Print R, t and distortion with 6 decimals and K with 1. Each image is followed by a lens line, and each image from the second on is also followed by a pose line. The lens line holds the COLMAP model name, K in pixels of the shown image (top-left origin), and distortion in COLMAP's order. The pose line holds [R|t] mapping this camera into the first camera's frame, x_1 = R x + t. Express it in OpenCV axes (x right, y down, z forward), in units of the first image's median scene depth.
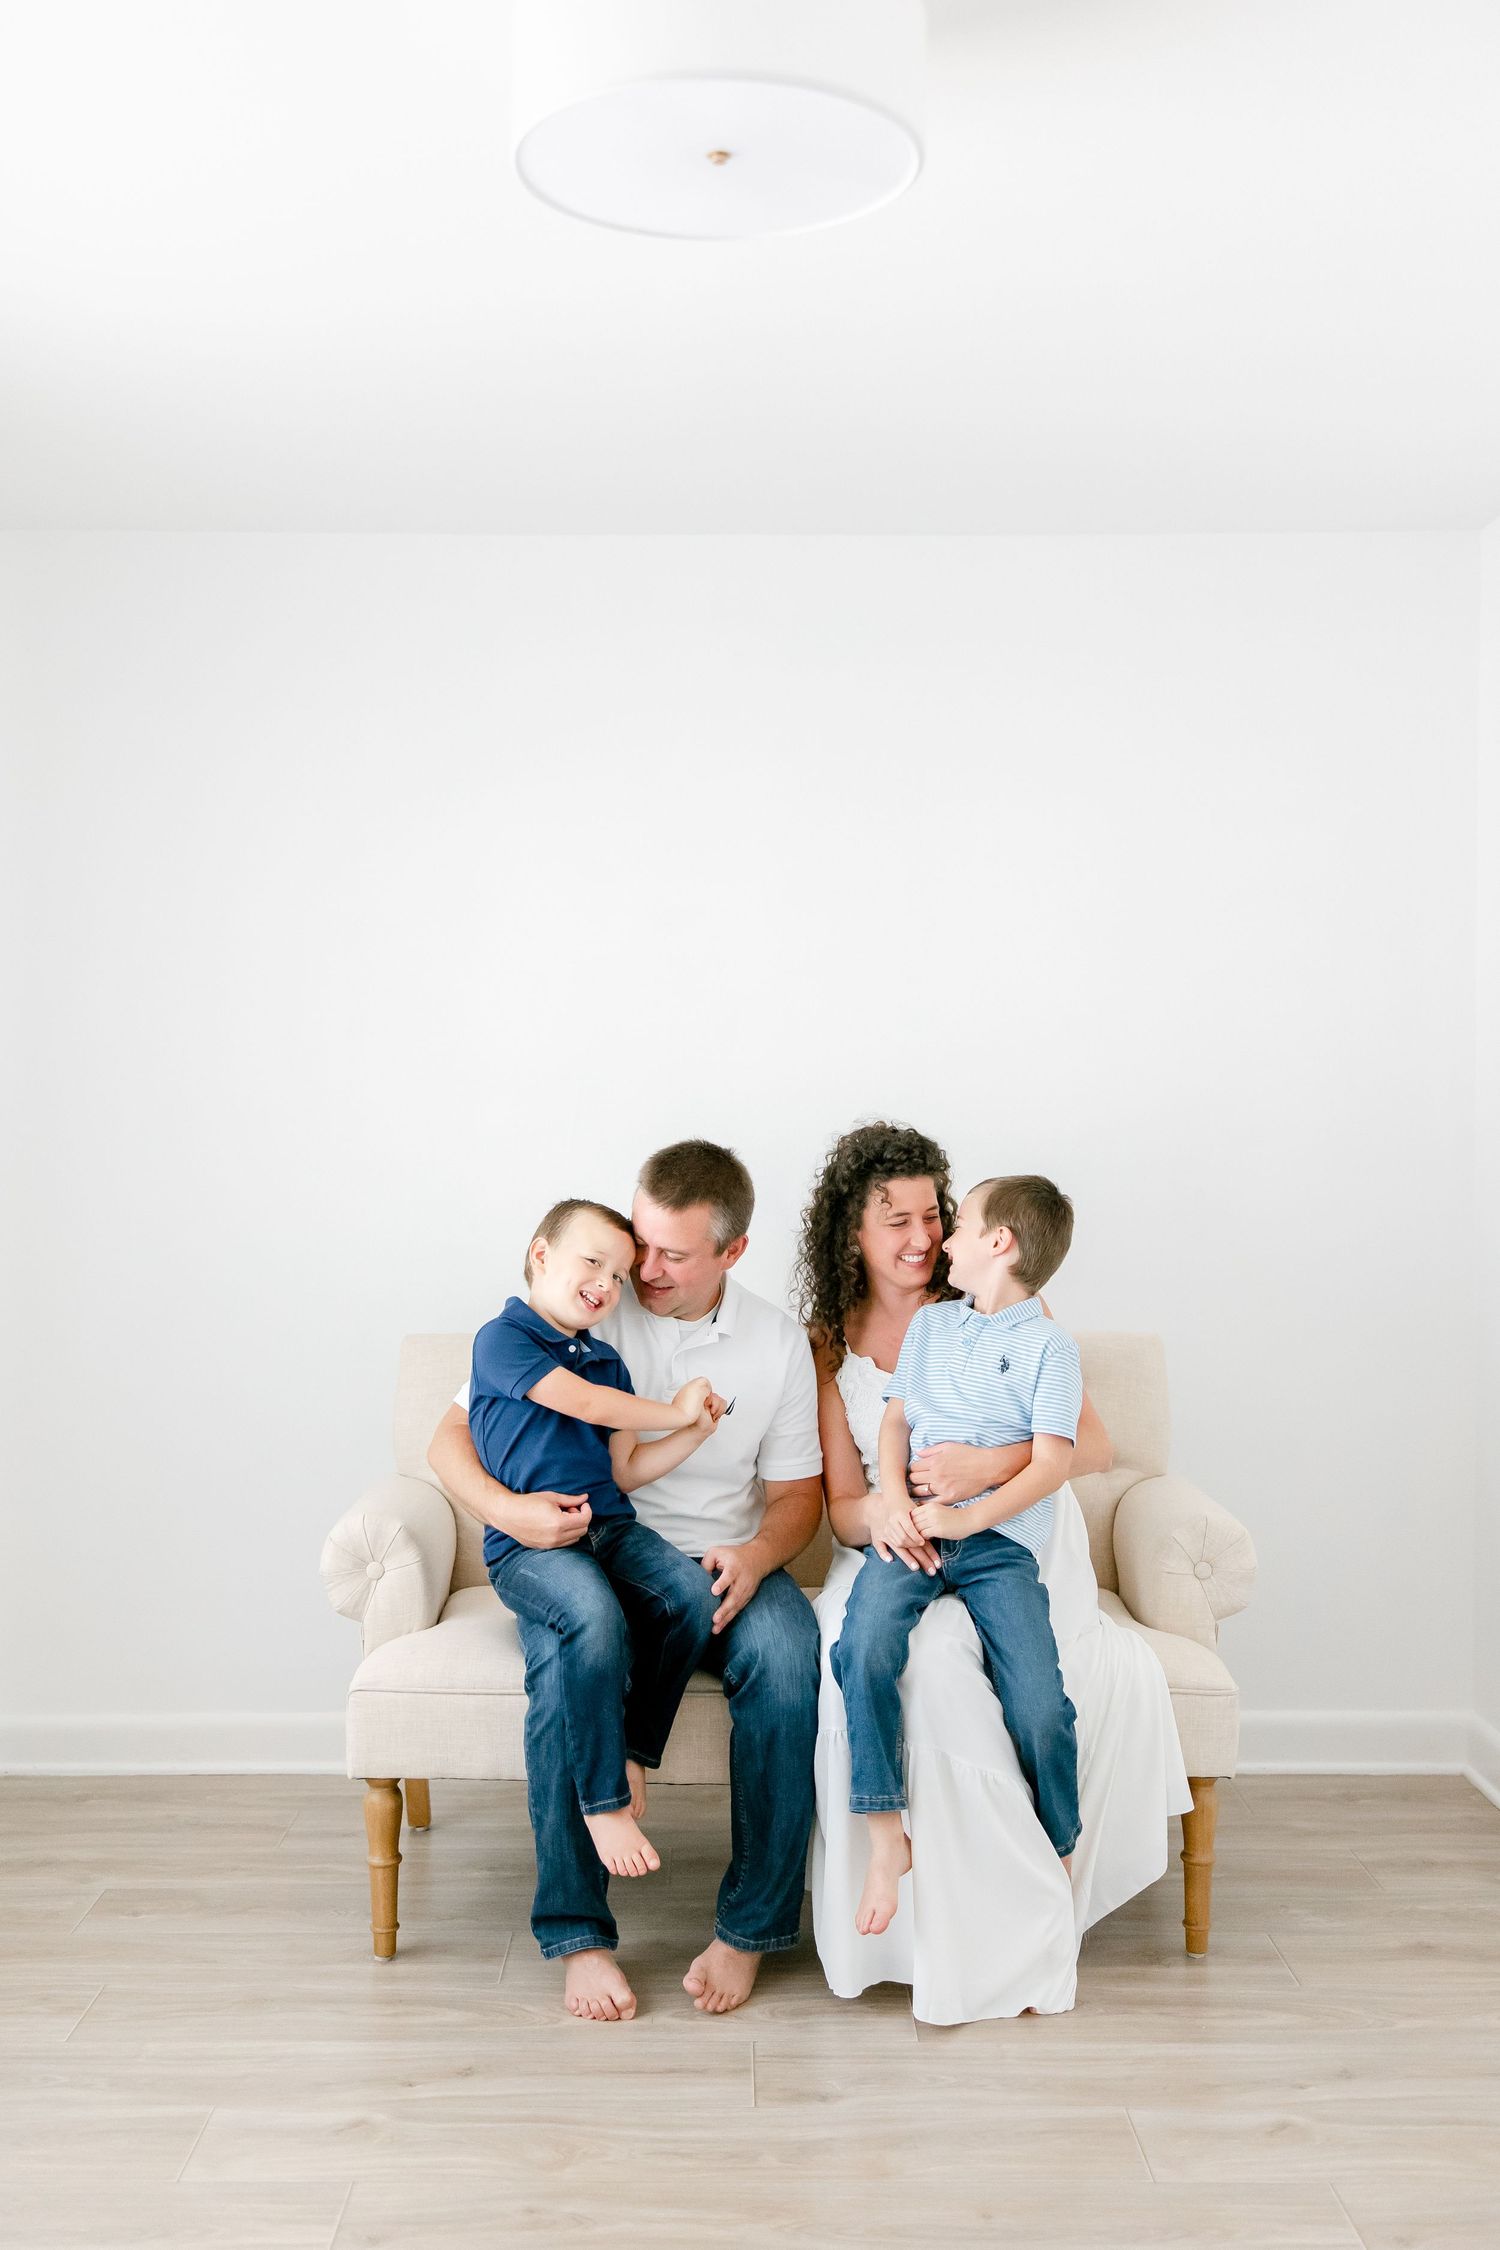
lens RADIAL K [[2226.2, 0, 738.1], [0, 2226.2, 1148.8], [0, 0, 1]] dist [0.013004, 0.000000]
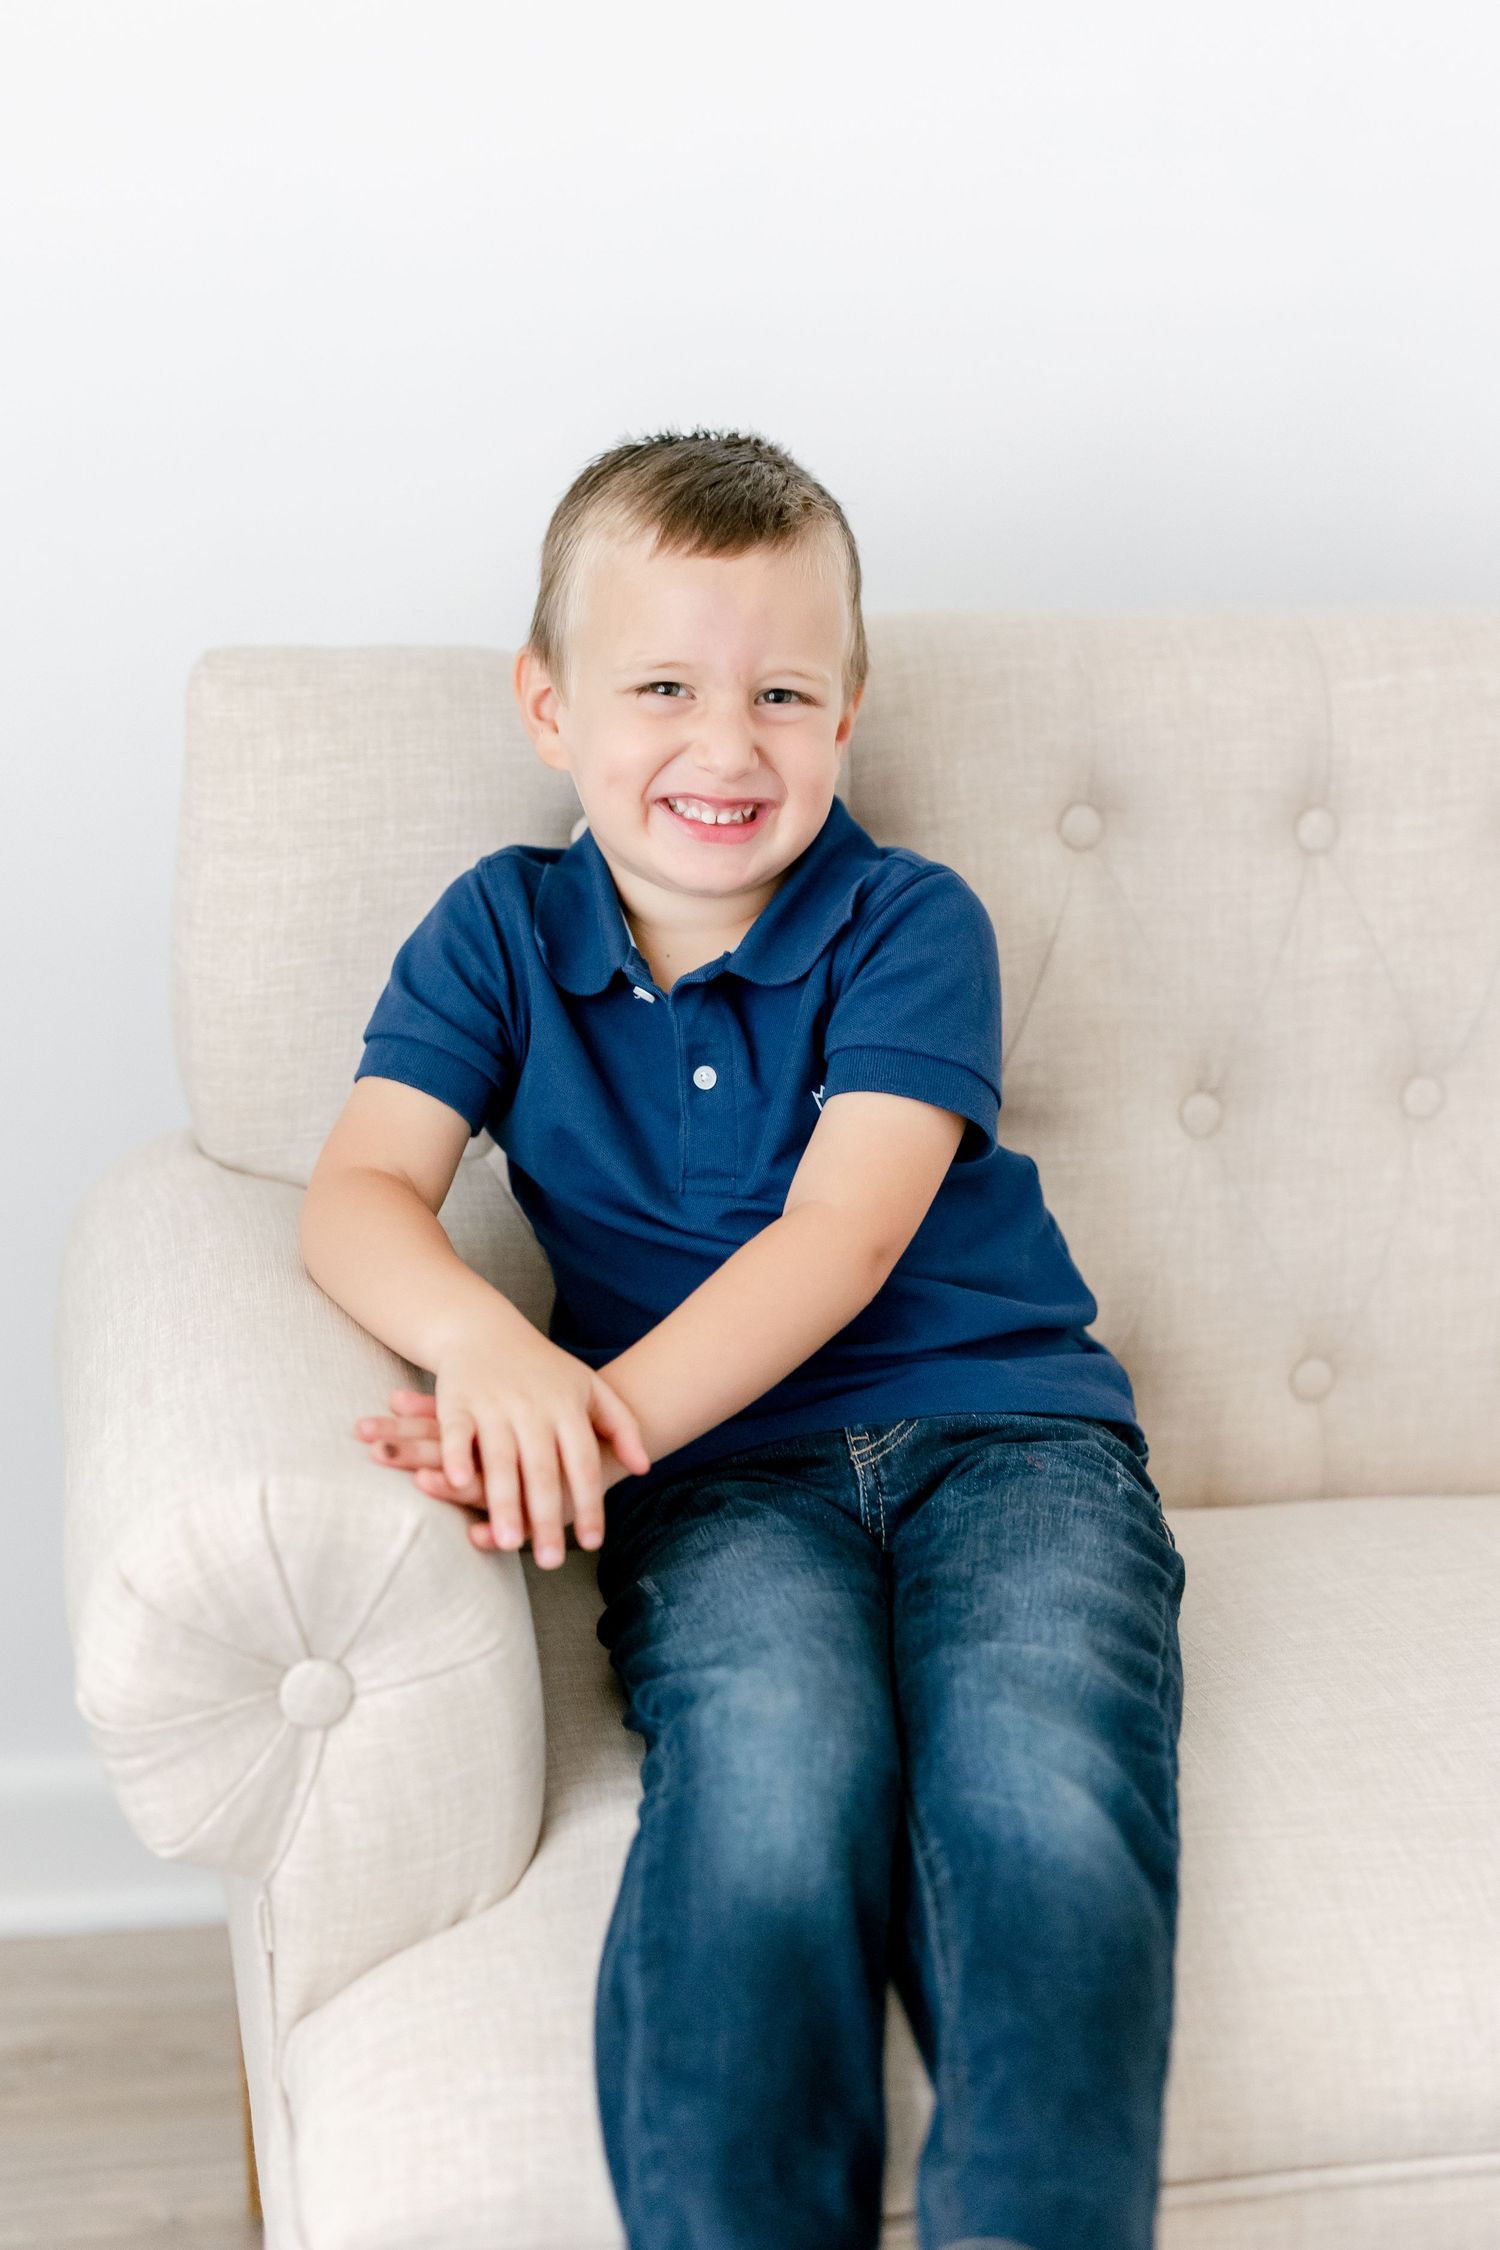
lens RADIAL K [[3425.0, 0, 743.9], [0, 3425.0, 1129.8], [0, 0, 1]] dist [0.033993, 0.000000]
pose [[0.982955, -0.028335, 0.181652, -0.190467], [-0.026077, 0.956575, 0.290318, 0.020629], [-0.181990, -0.290106, 0.939531, 0.681277]]
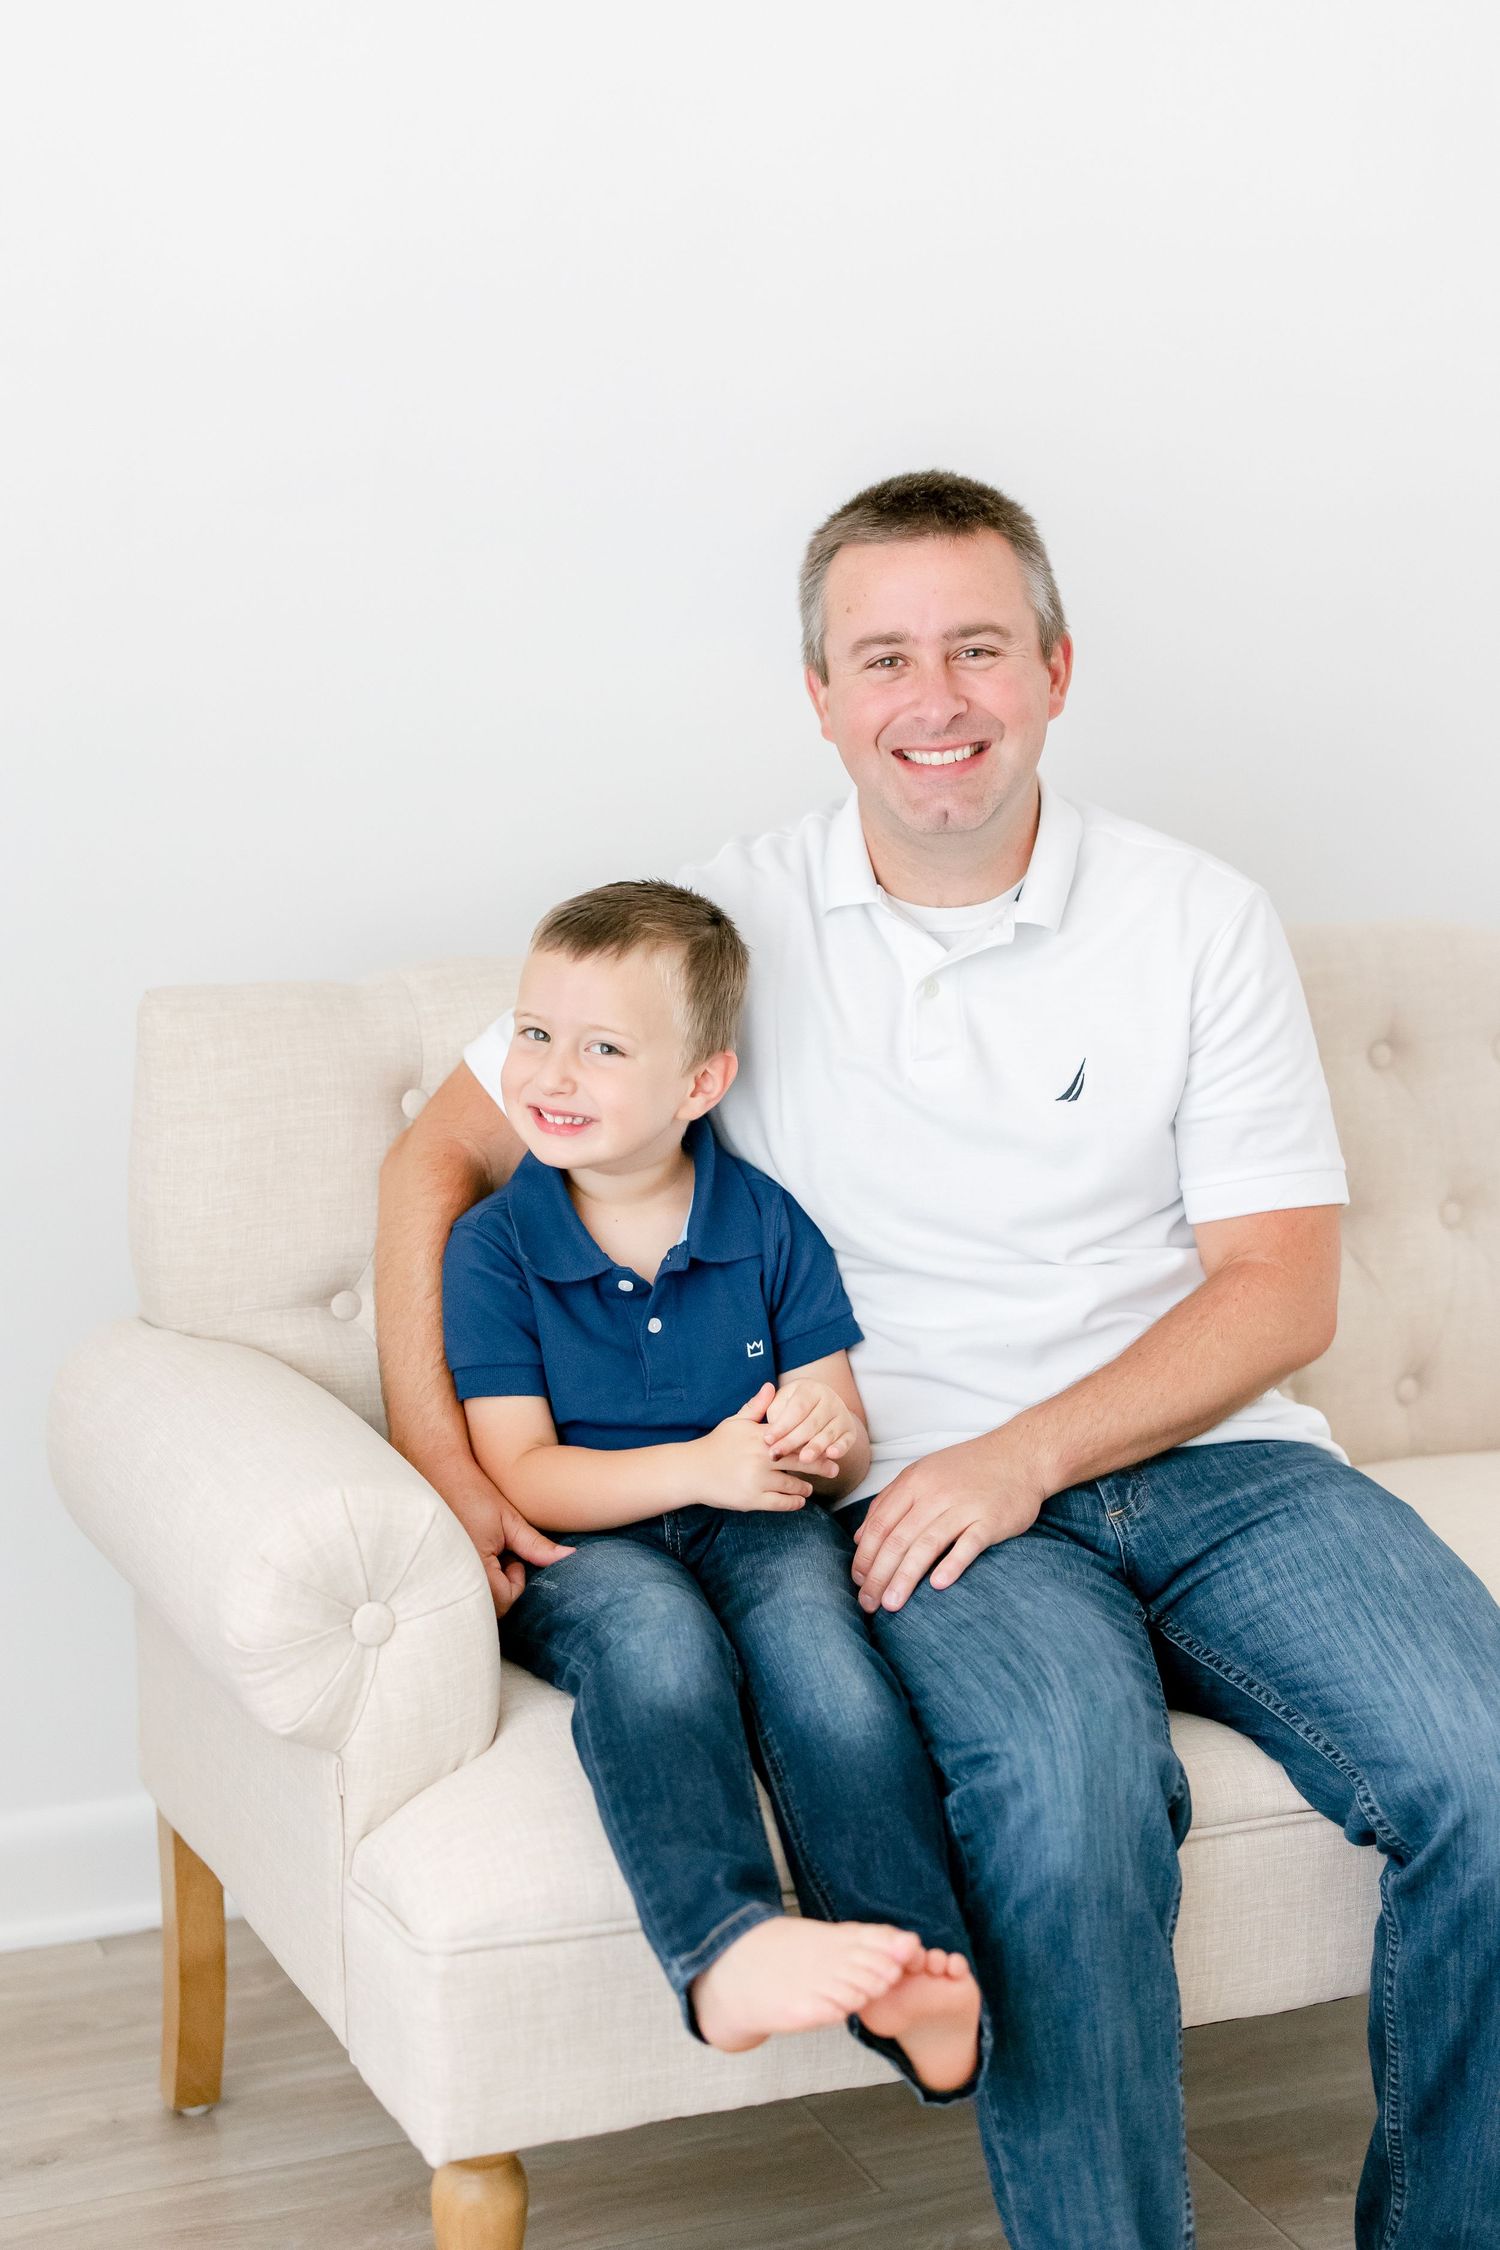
lens RADIAL K [[3425.0, 0, 776.0], [0, 3425.0, 1127.0], [0, 0, 1]] dist [0.033993, 0.000000]
pose [[0.911799, -0.052069, 0.407323, -0.353452], [-0.029072, 0.981254, 0.190514, -0.014952], [-0.409607, -0.185552, 0.893192, 0.462720]]
